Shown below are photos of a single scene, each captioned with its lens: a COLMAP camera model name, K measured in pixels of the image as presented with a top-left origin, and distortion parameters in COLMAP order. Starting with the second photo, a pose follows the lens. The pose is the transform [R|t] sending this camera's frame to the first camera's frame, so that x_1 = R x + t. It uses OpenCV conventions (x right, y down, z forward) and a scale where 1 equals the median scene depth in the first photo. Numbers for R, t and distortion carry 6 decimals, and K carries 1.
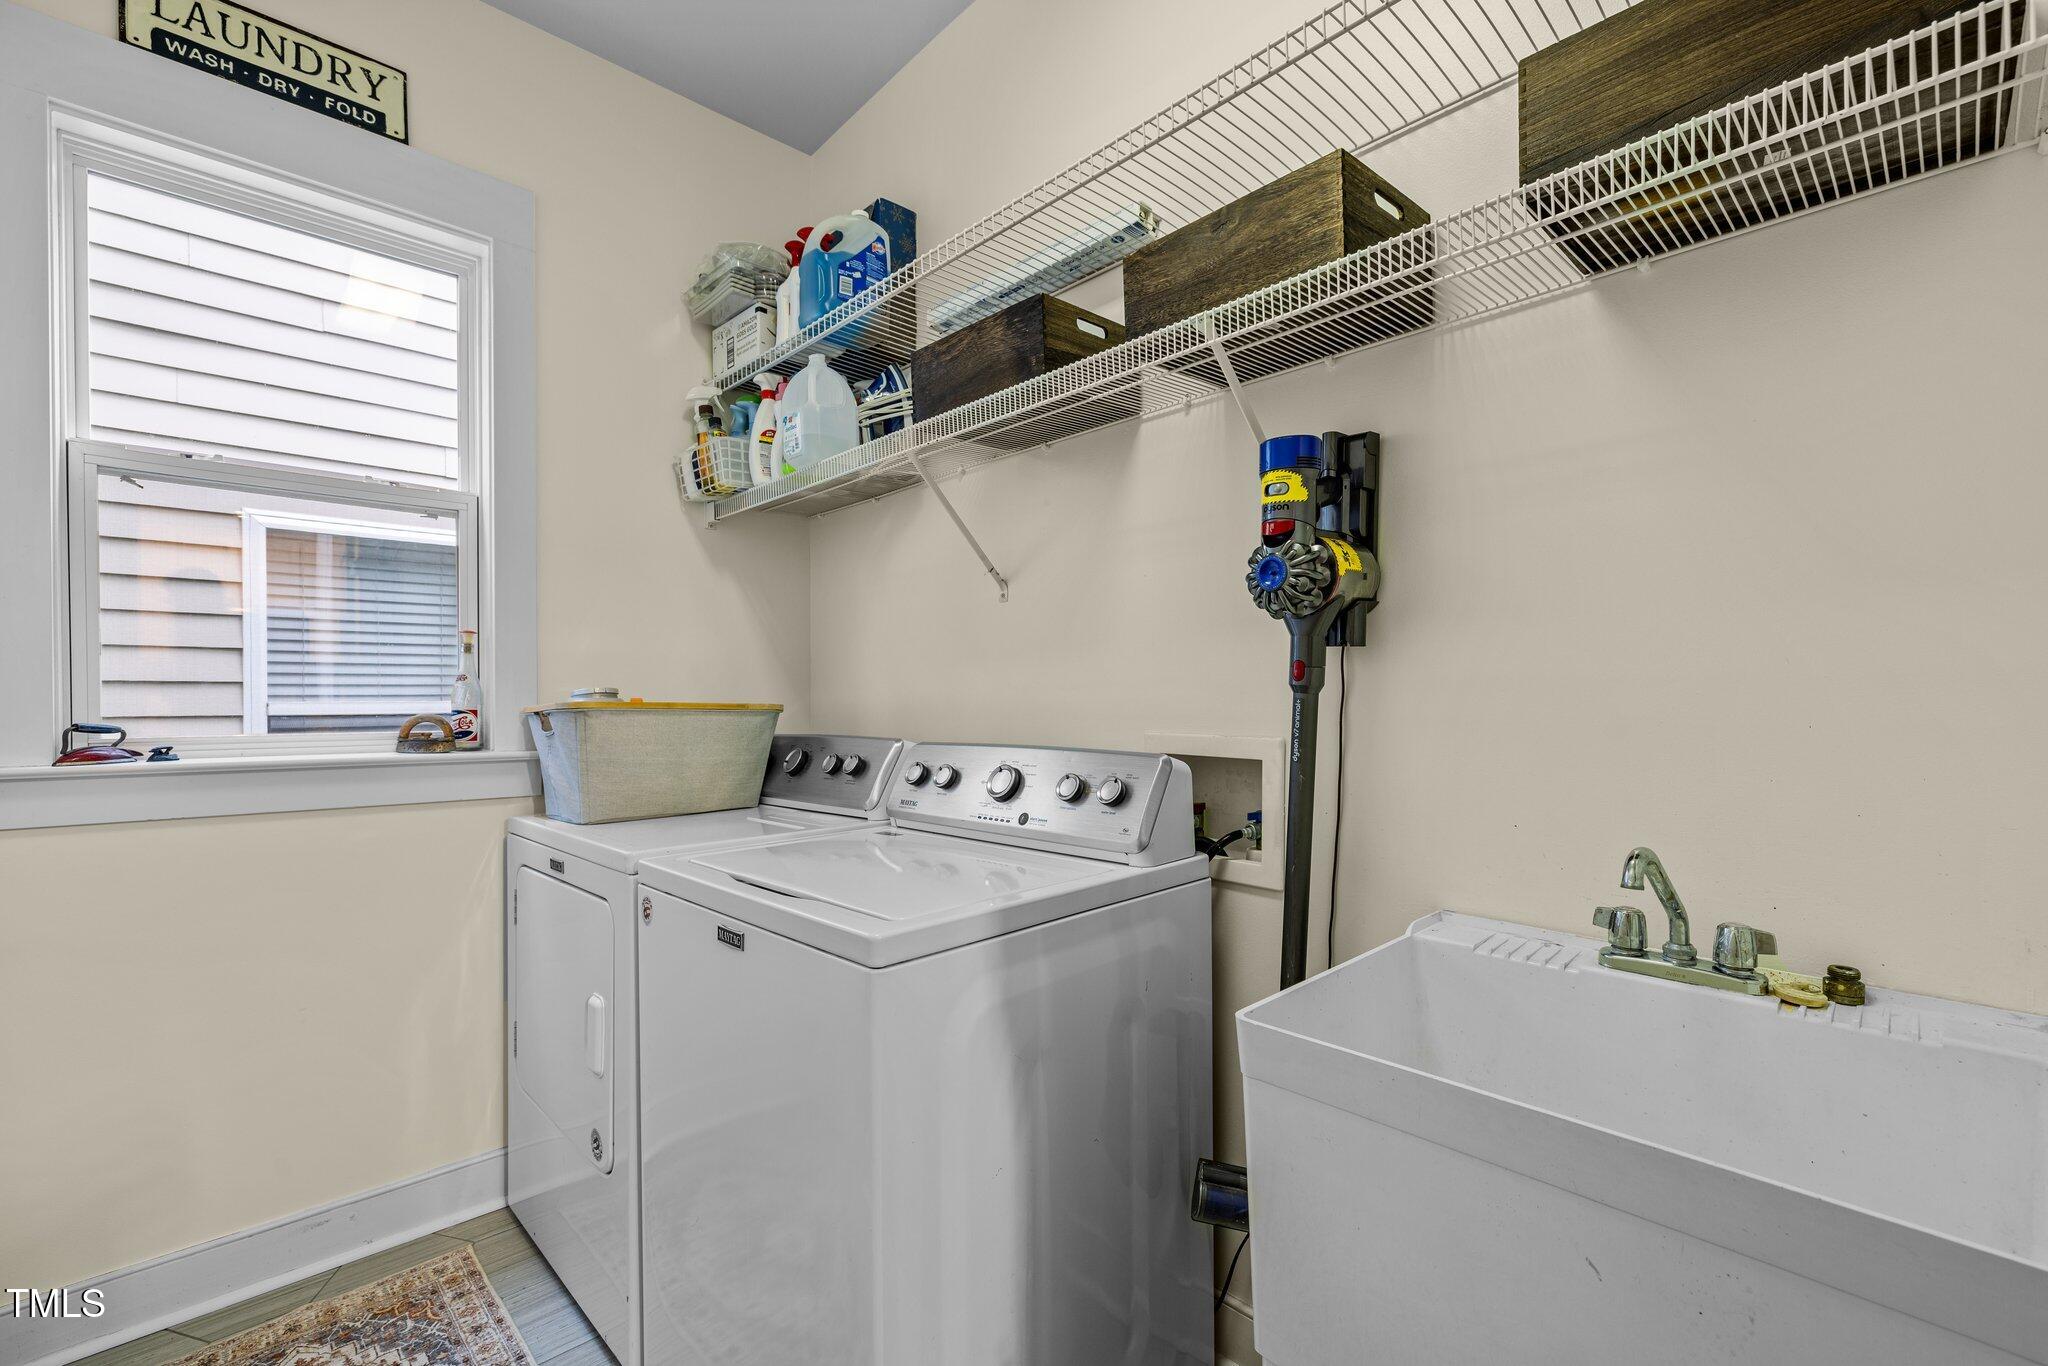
lens RADIAL K [[866.7, 0, 1018.7], [0, 866.7, 697.4], [0, 0, 1]] dist [-0.001994, 0.000771]
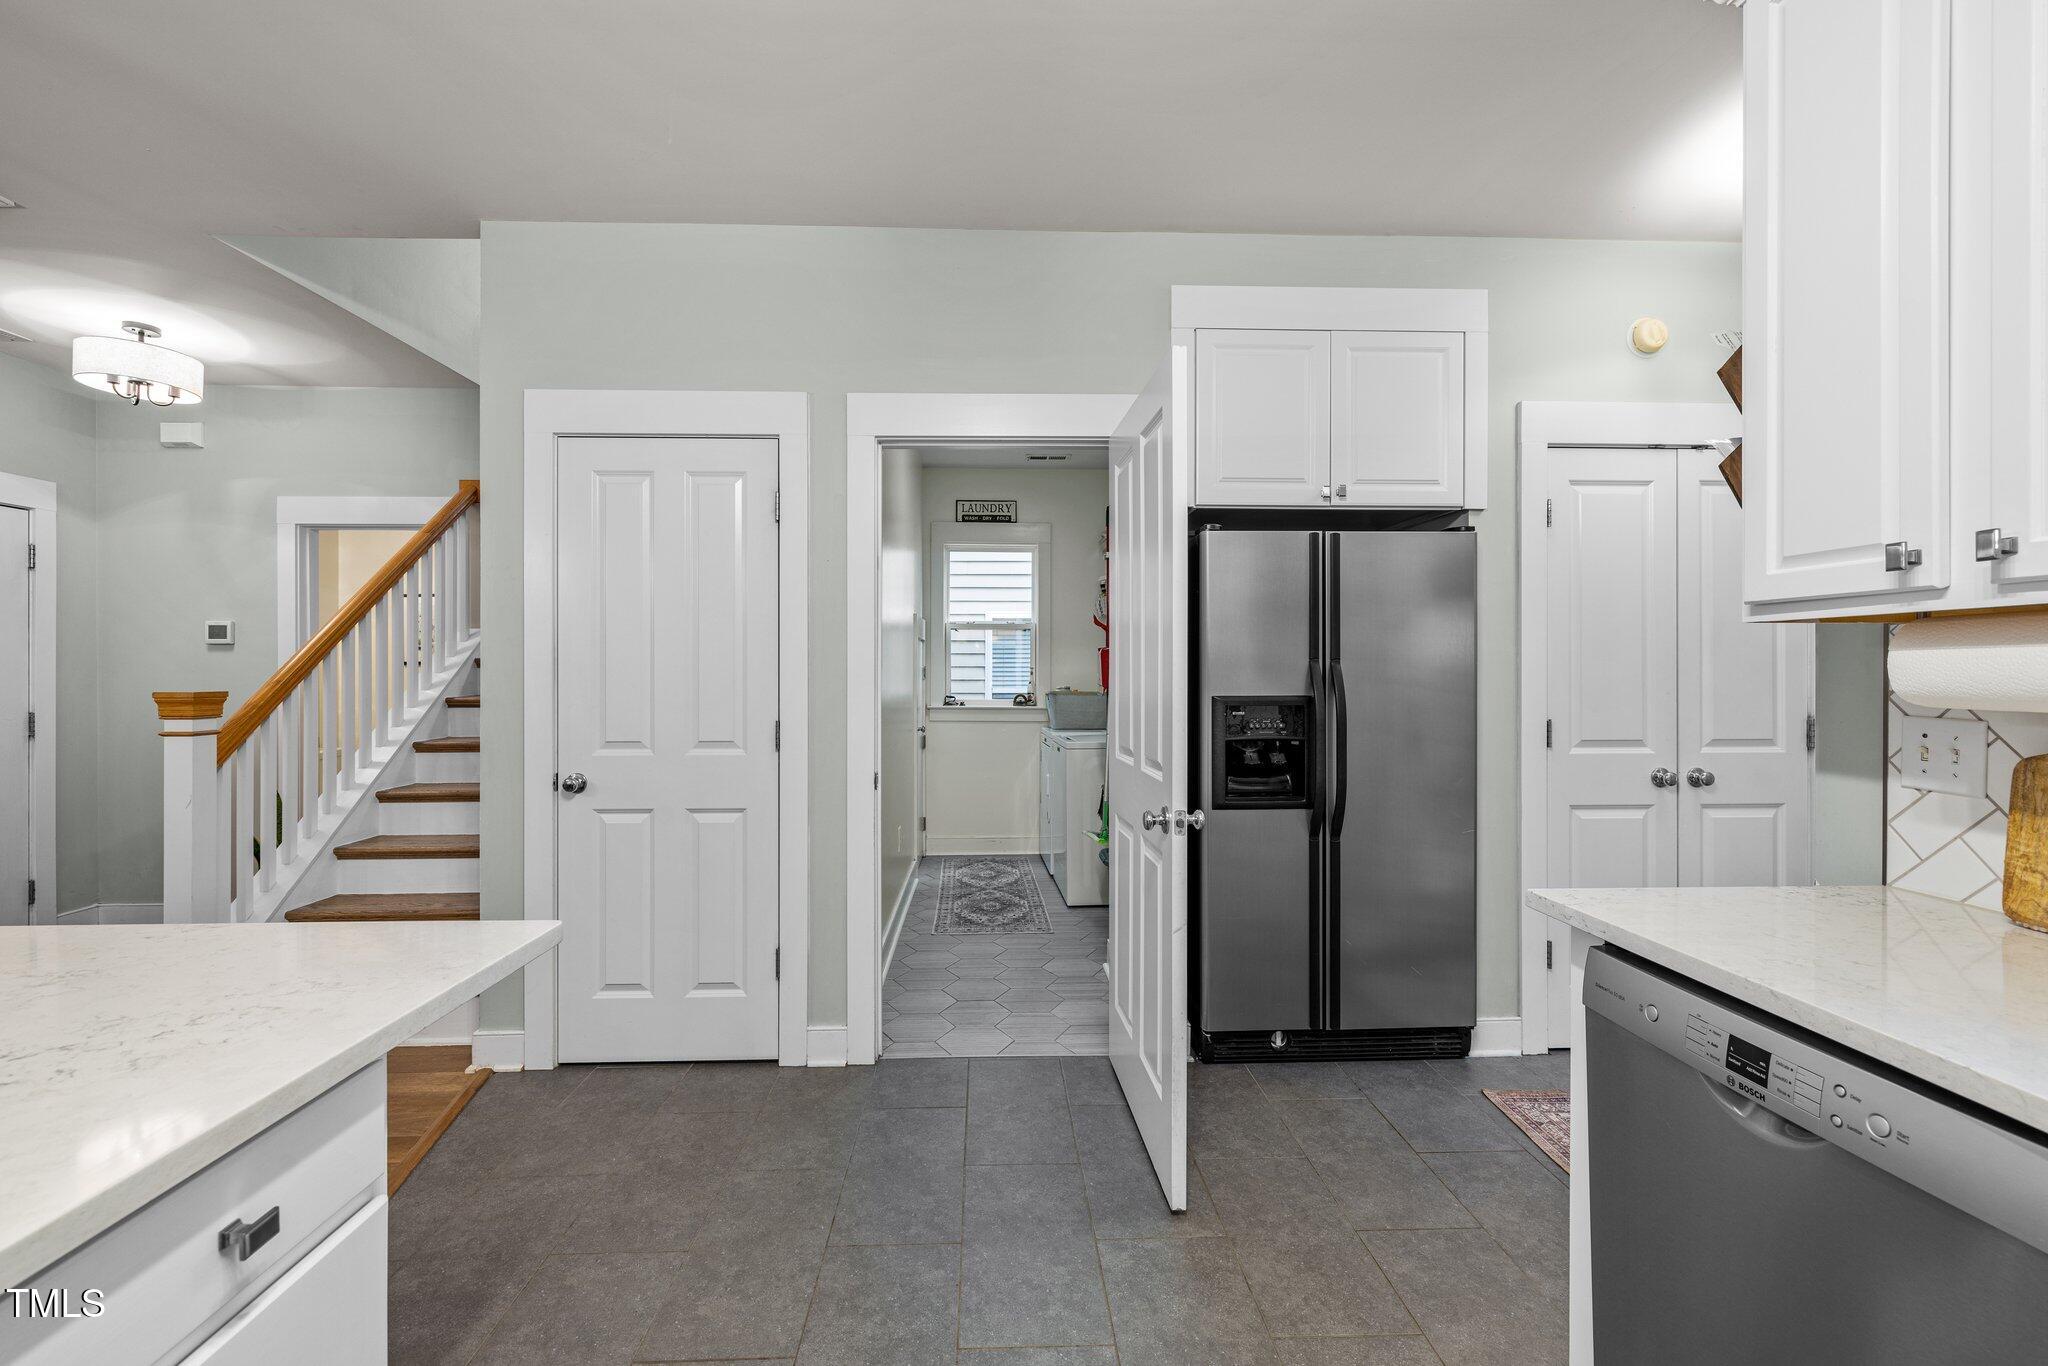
lens RADIAL K [[866.7, 0, 1022.7], [0, 866.7, 674.0], [0, 0, 1]] dist [-0.001994, 0.000771]
pose [[0.754962, 0.005787, -0.655742, 1.476588], [-0.005733, 0.999981, 0.002224, -0.064222], [0.655743, 0.002080, 0.754981, -1.474826]]
